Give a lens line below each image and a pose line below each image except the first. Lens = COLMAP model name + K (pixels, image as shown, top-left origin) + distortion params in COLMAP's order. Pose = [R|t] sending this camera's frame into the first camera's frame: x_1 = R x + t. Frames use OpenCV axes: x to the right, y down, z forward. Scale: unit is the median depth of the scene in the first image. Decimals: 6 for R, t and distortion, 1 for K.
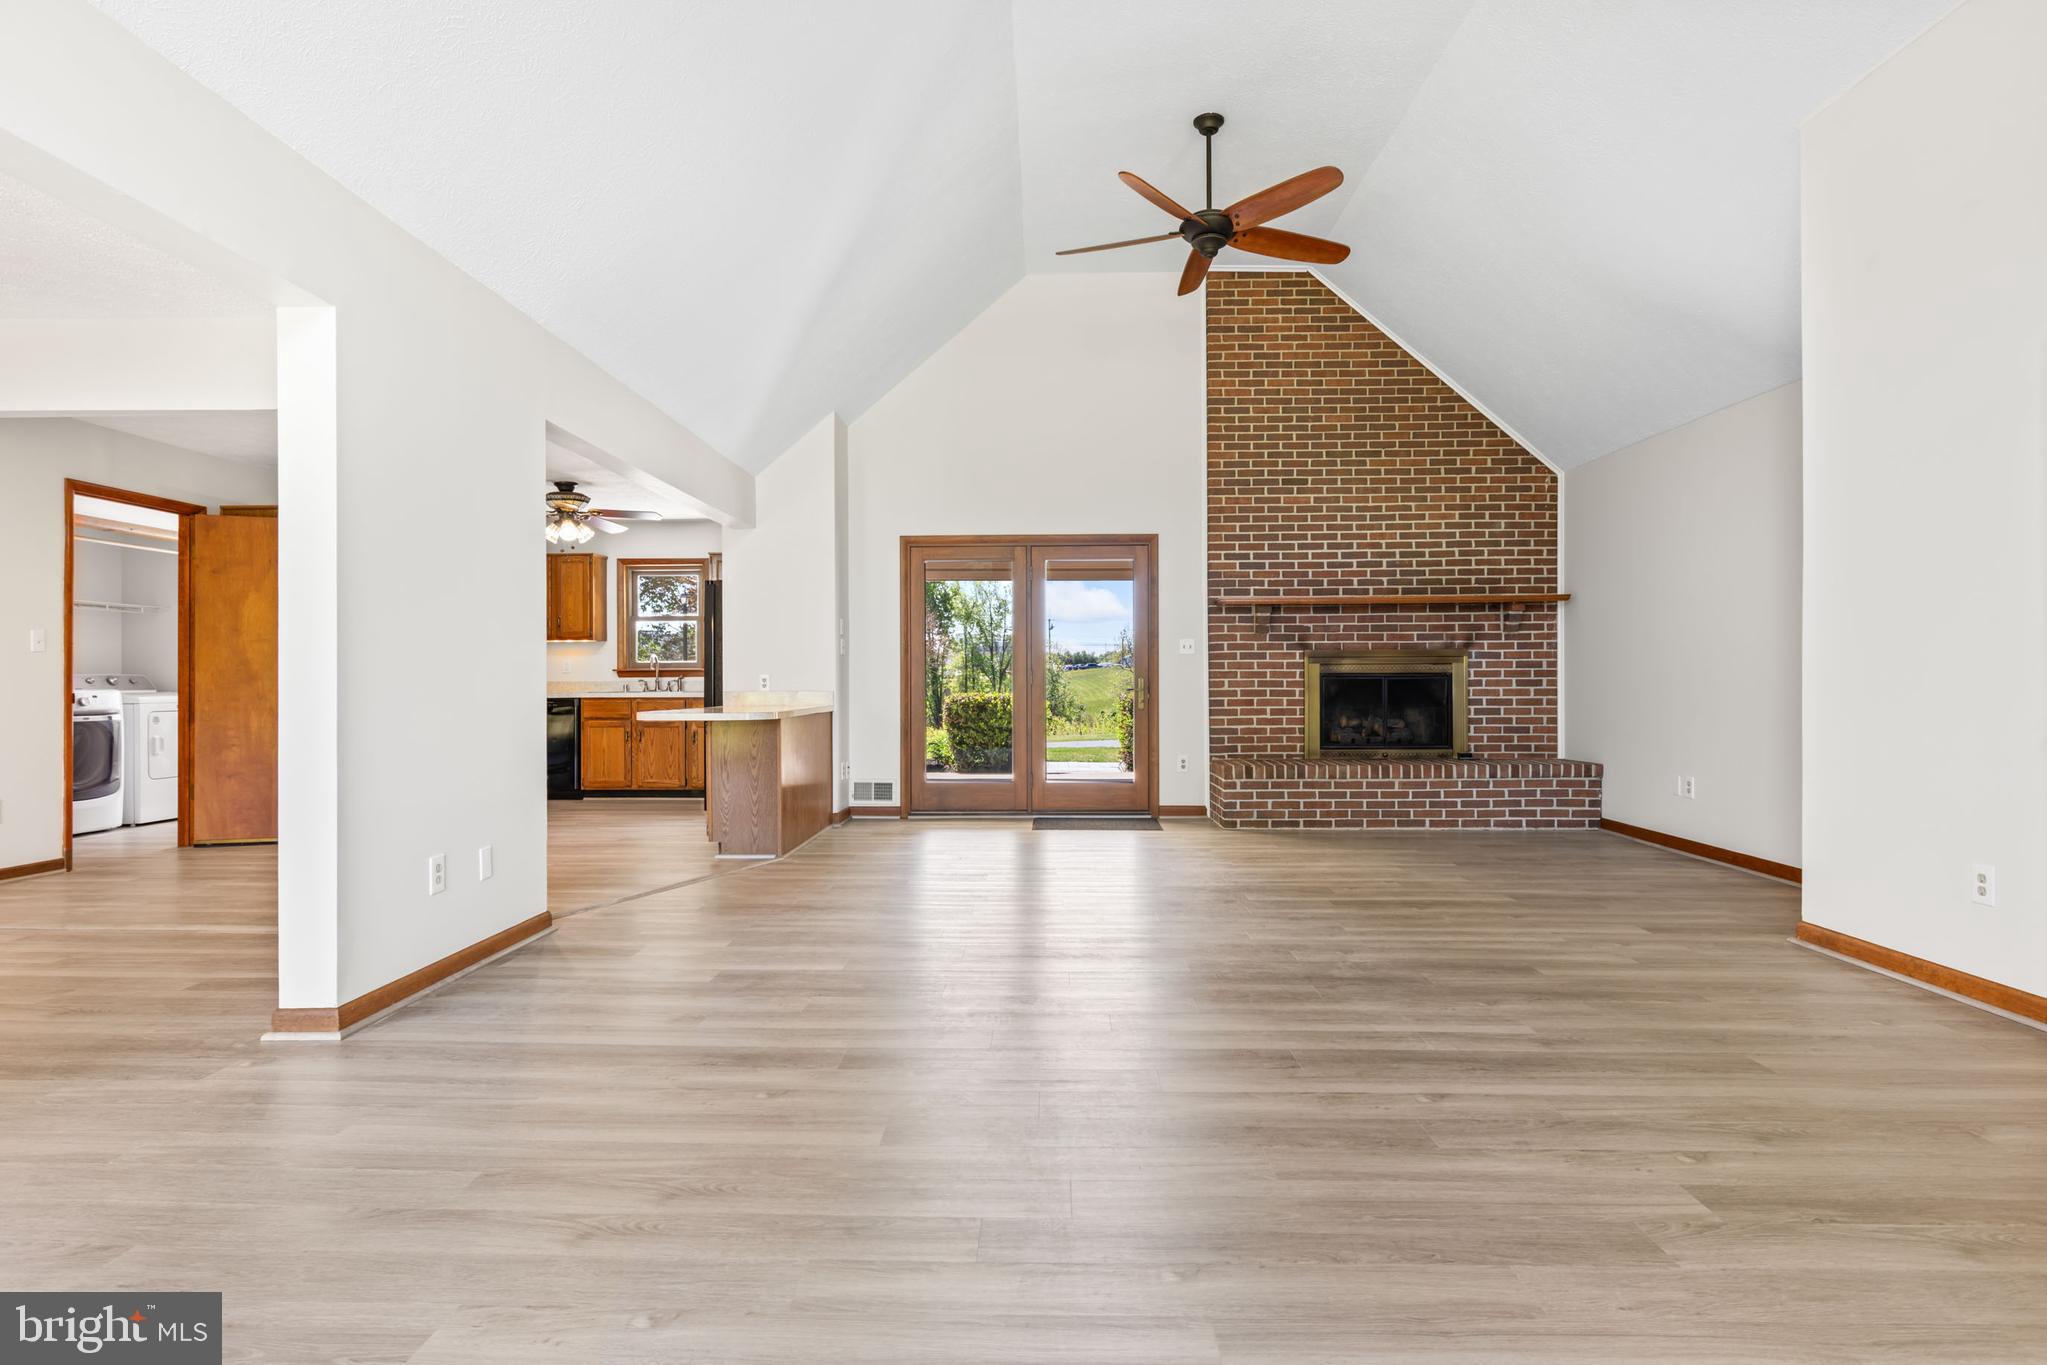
lens RADIAL K [[1045.1, 0, 1024.2], [0, 1045.1, 677.9], [0, 0, 1]] dist [-0.005590, 0.002739]
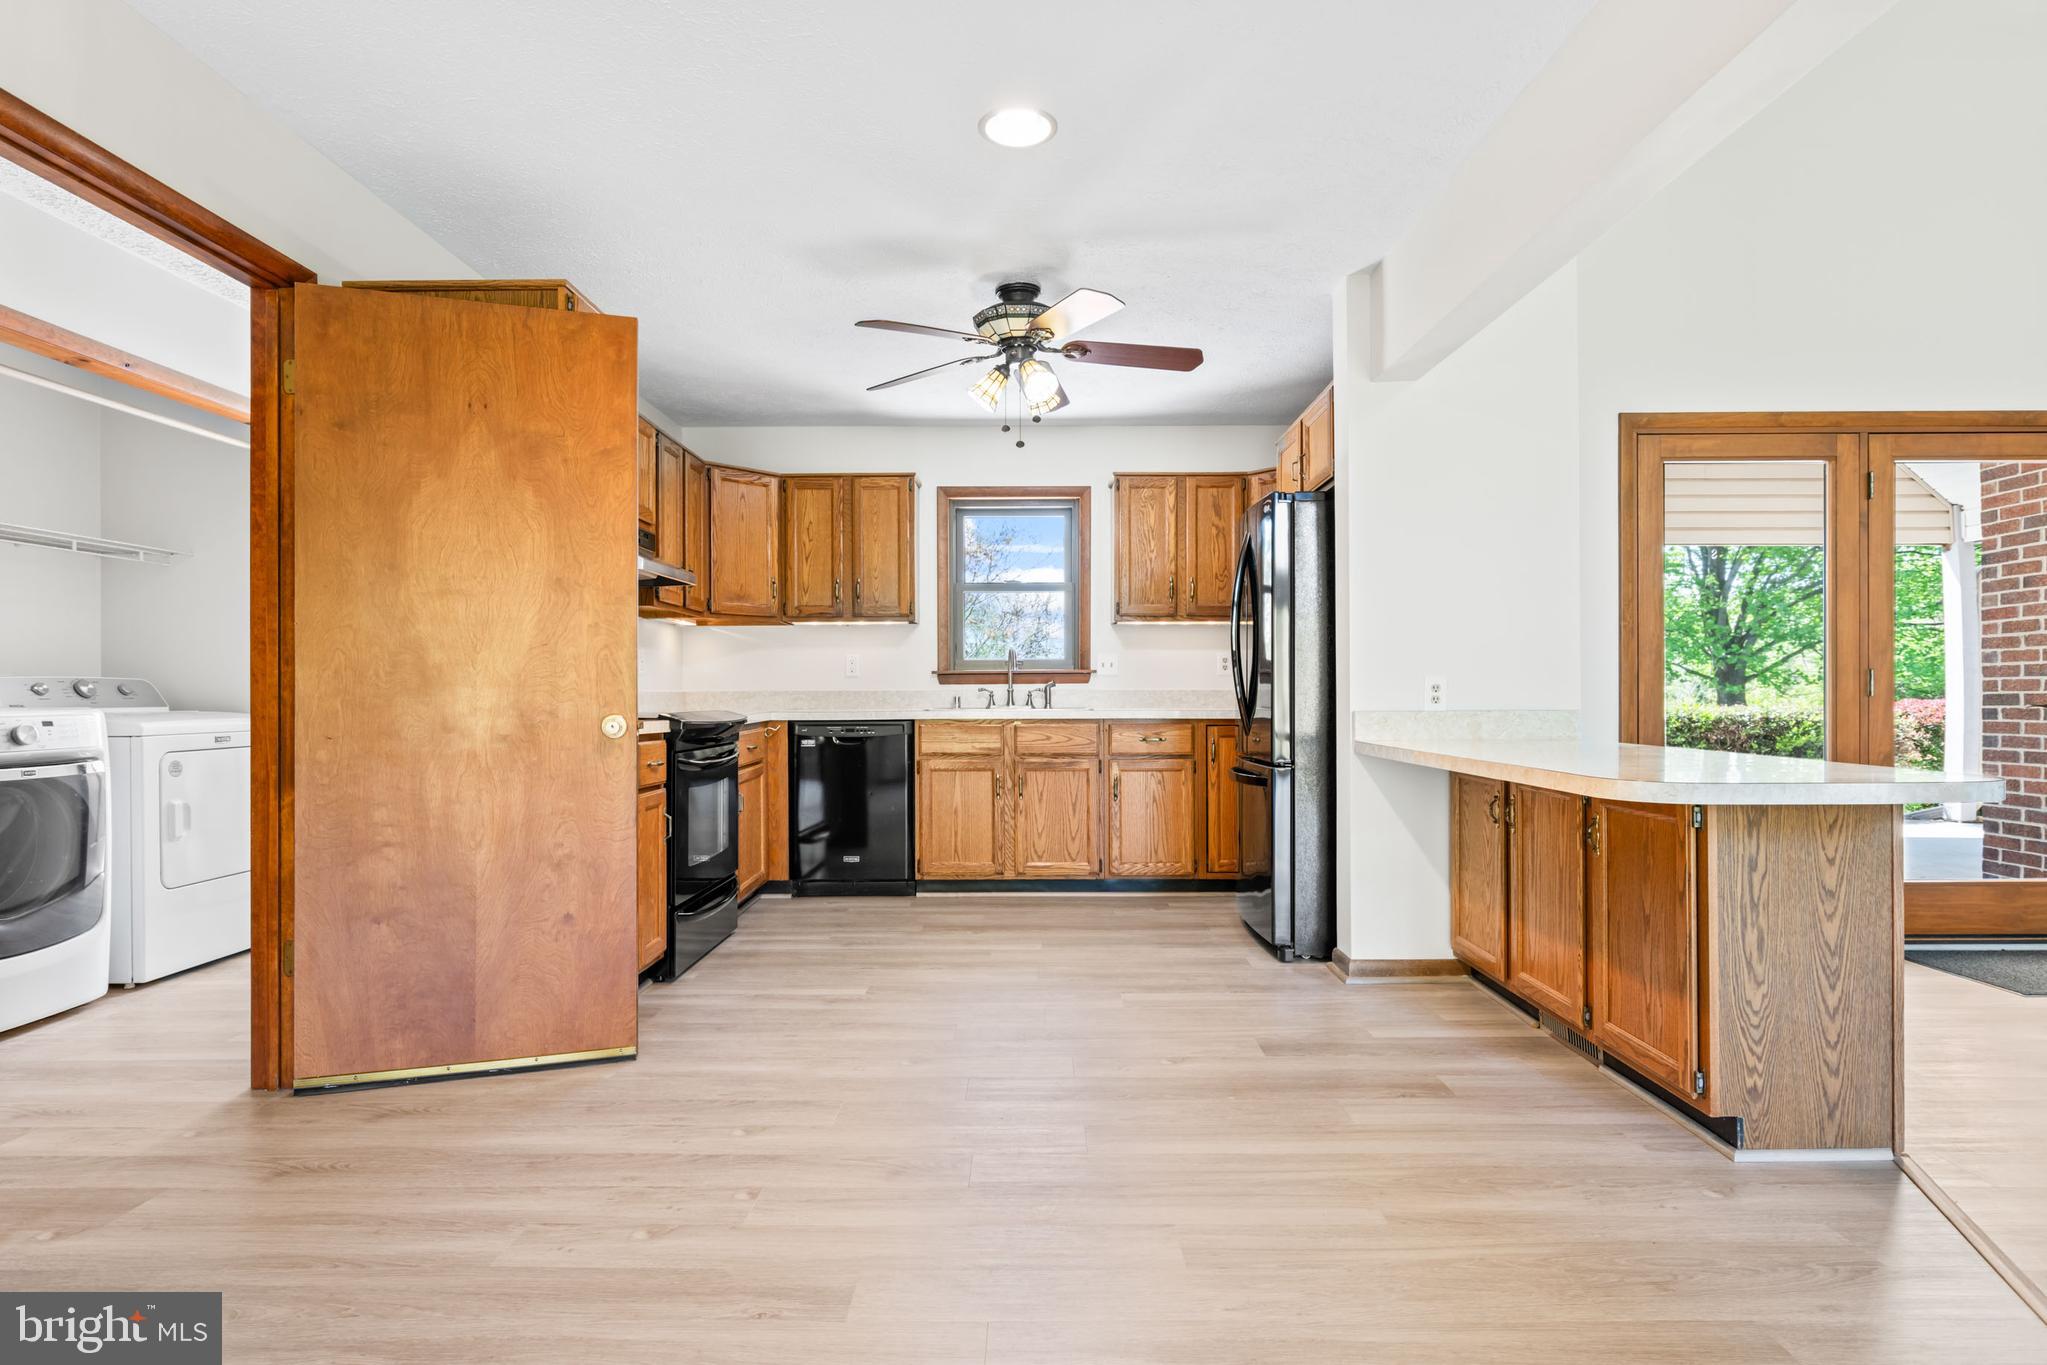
lens RADIAL K [[1045.1, 0, 1022.0], [0, 1045.1, 693.8], [0, 0, 1]] dist [-0.005590, 0.002739]
pose [[0.999833, -0.000014, 0.018286, -0.446455], [-0.000081, 0.999986, 0.005209, 0.002190], [-0.018286, -0.005210, 0.999819, 0.504843]]
